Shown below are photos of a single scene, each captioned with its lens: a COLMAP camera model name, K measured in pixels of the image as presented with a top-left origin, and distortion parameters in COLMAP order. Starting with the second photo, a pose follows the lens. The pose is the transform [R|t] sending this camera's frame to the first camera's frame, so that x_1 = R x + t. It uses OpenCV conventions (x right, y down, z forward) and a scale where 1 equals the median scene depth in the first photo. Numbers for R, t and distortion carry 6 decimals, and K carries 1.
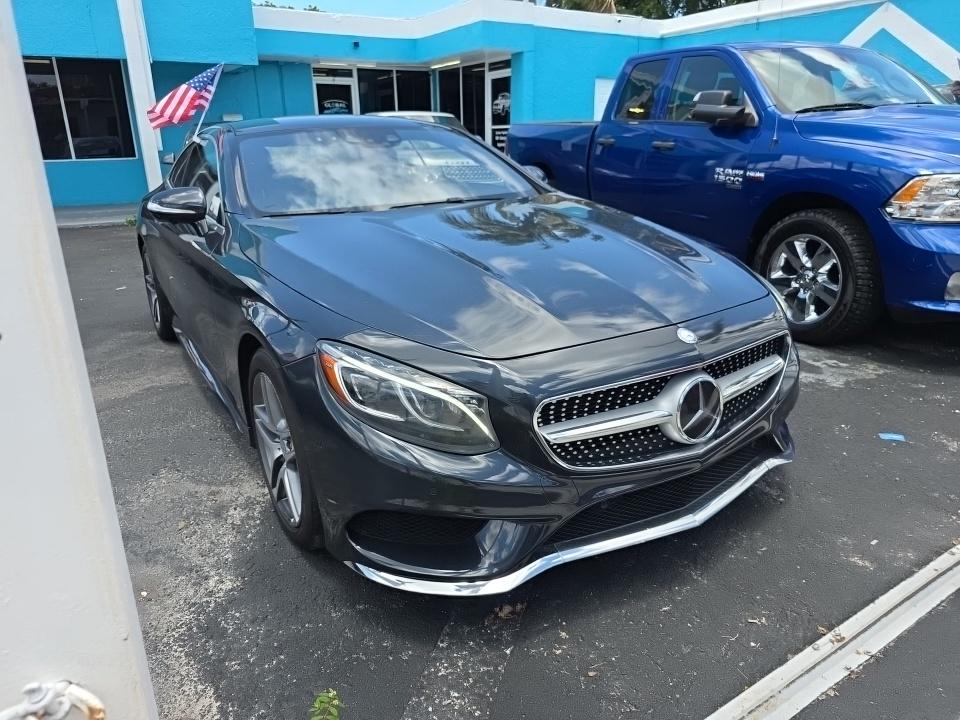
lens RADIAL K [[640.8, 0, 480.0], [0, 640.8, 360.0], [0, 0, 1]] dist [0.030389, -0.031274]
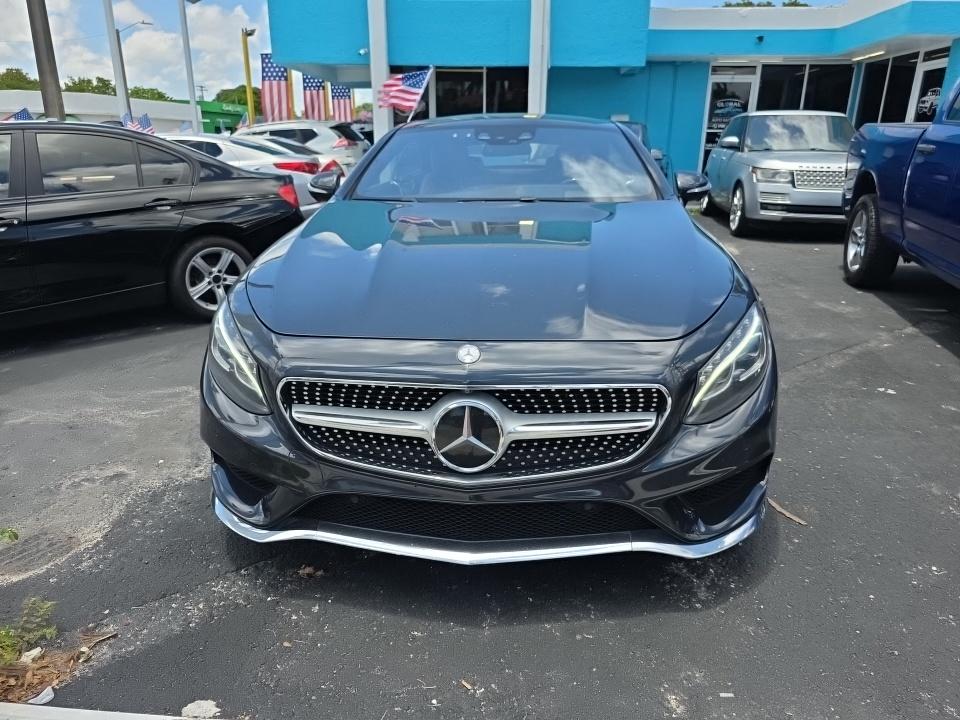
lens RADIAL K [[640.8, 0, 480.0], [0, 640.8, 360.0], [0, 0, 1]] dist [0.030389, -0.031274]
pose [[0.807124, 0.211205, -0.551311, 0.106675], [-0.211356, 0.975298, 0.064206, -0.011699], [0.551253, 0.064701, 0.831825, 0.031492]]
